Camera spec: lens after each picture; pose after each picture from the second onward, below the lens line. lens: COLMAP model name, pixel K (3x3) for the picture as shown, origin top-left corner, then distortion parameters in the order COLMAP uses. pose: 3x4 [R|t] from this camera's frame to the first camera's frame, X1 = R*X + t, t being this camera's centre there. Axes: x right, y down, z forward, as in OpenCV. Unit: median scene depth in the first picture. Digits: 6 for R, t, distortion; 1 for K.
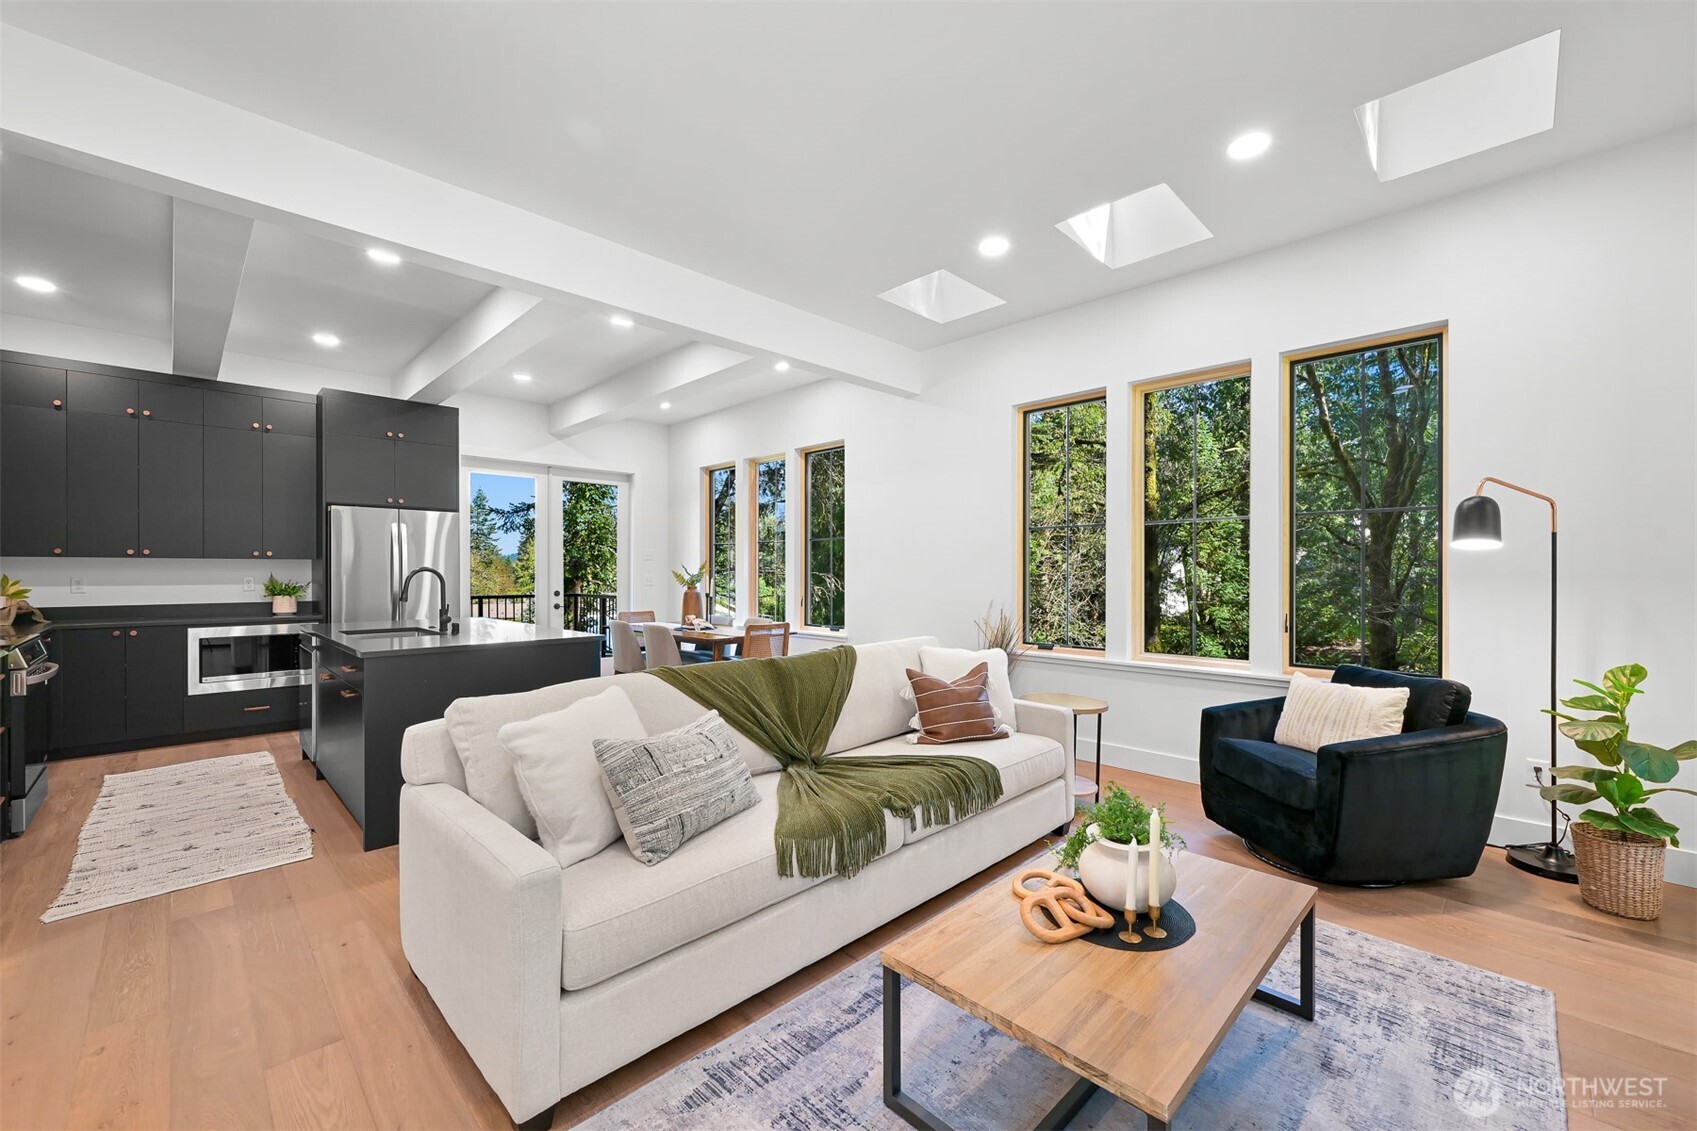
lens RADIAL K [[656.1, 0, 848.5], [0, 656.1, 565.5], [0, 0, 1]] dist [0.002057, 0.000436]
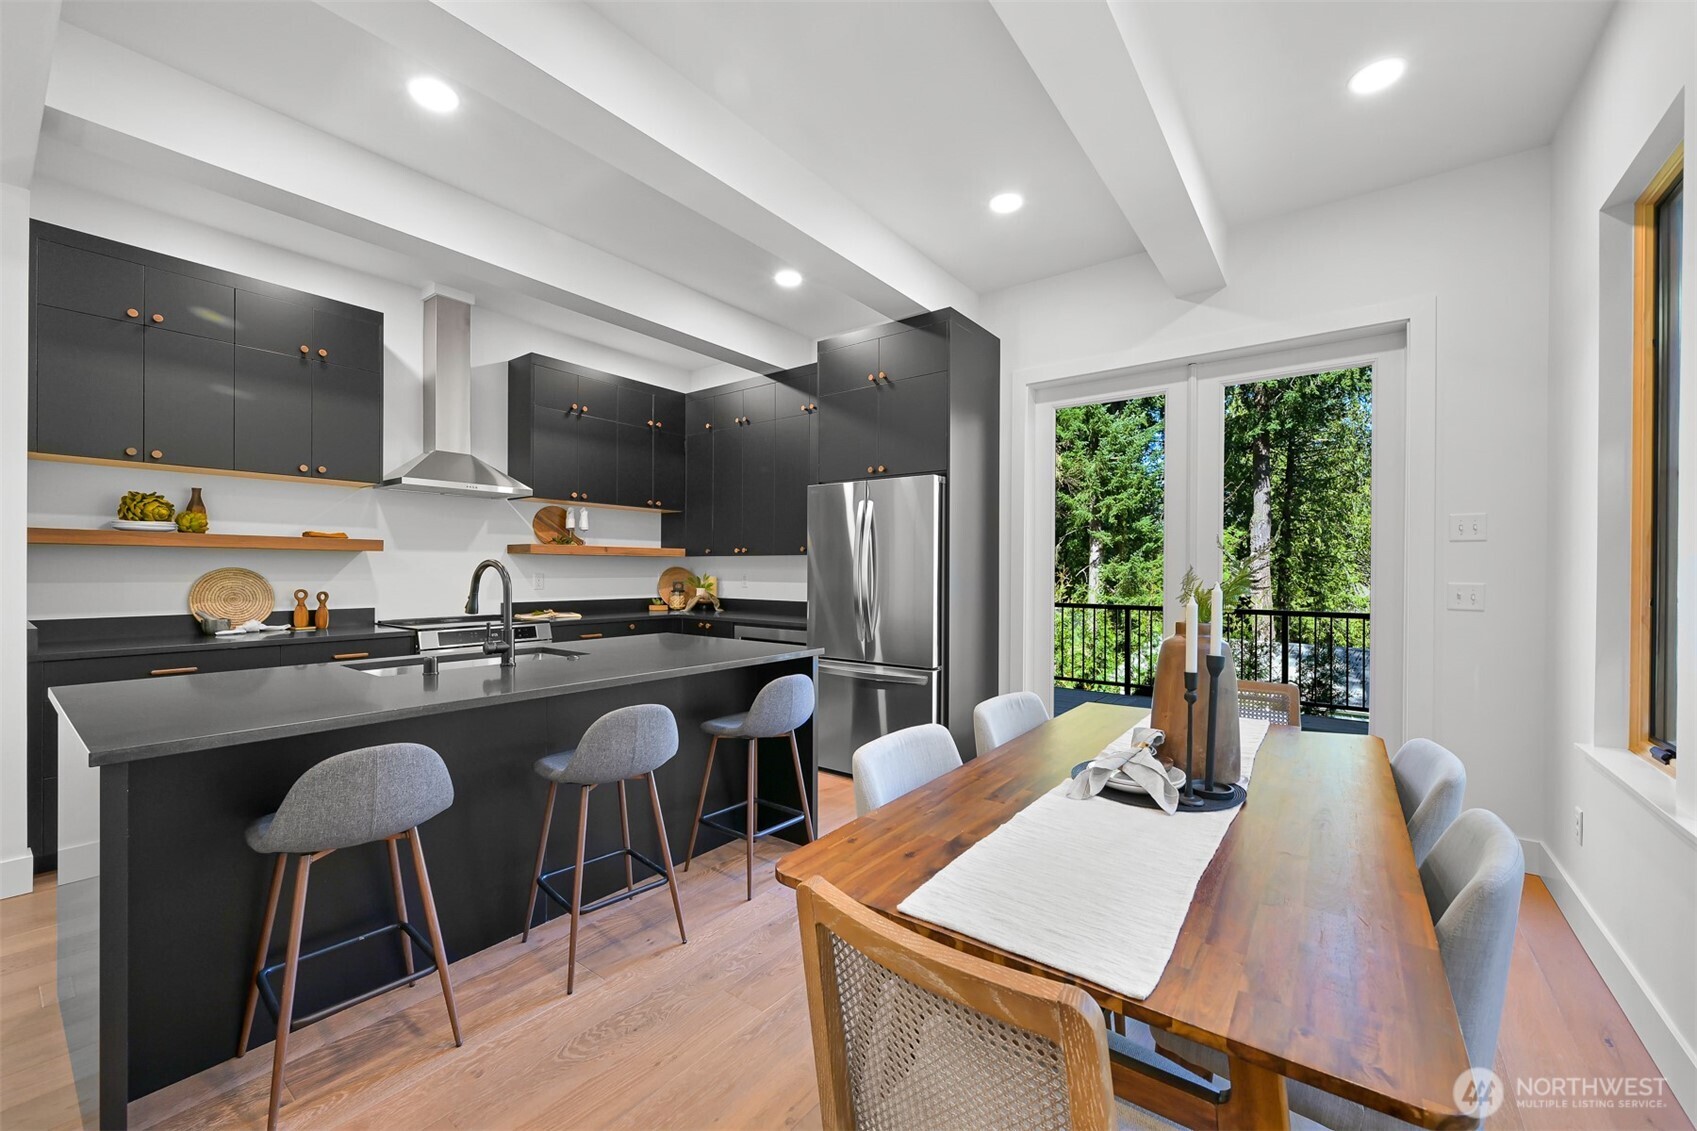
lens RADIAL K [[668.1, 0, 856.3], [0, 668.1, 560.2], [0, 0, 1]] dist [-0.000080, -0.000602]
pose [[0.147206, -0.013472, -0.989014, 0.020323], [0.005243, 0.999904, -0.012840, 0.009197], [0.989092, -0.003295, 0.147263, 0.888497]]
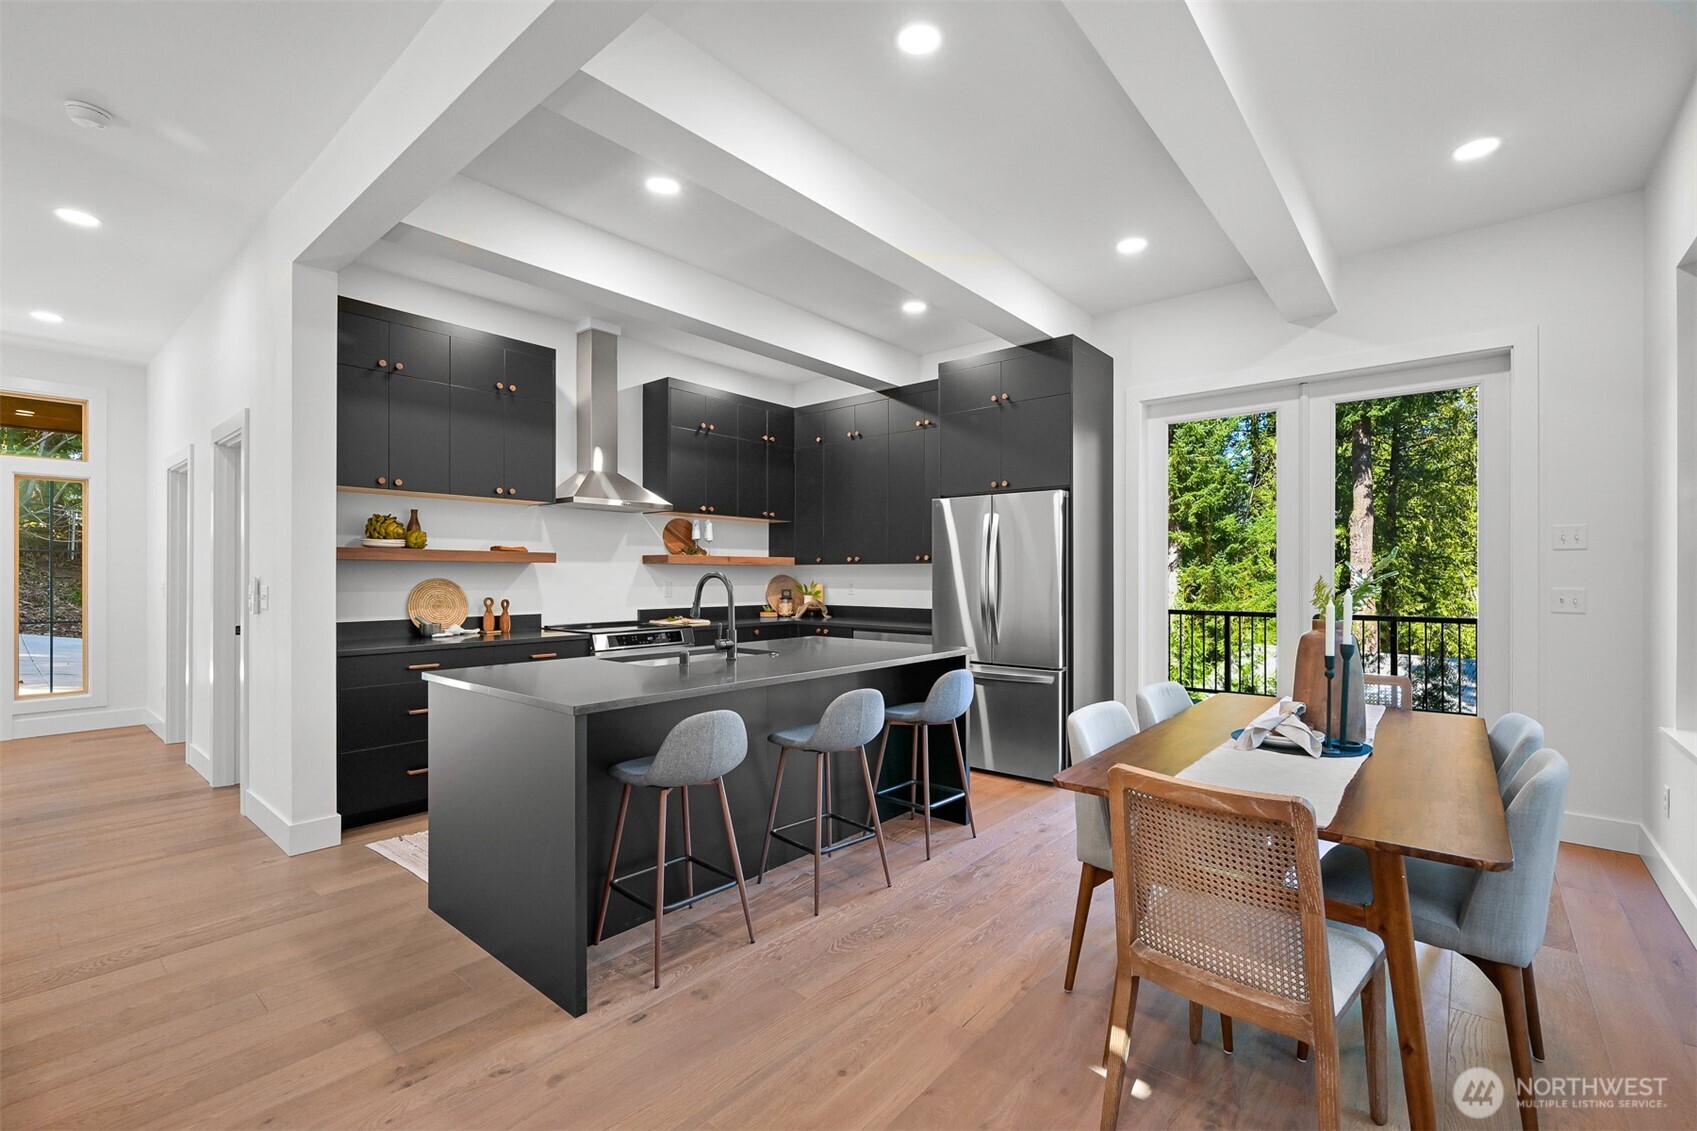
lens RADIAL K [[742.2, 0, 856.4], [0, 742.2, 561.7], [0, 0, 1]] dist [-0.002419, 0.000144]
pose [[0.094803, -0.017653, -0.995340, 0.151670], [0.009818, 0.999811, -0.016797, 0.004618], [0.995448, -0.008180, 0.094959, 0.766900]]
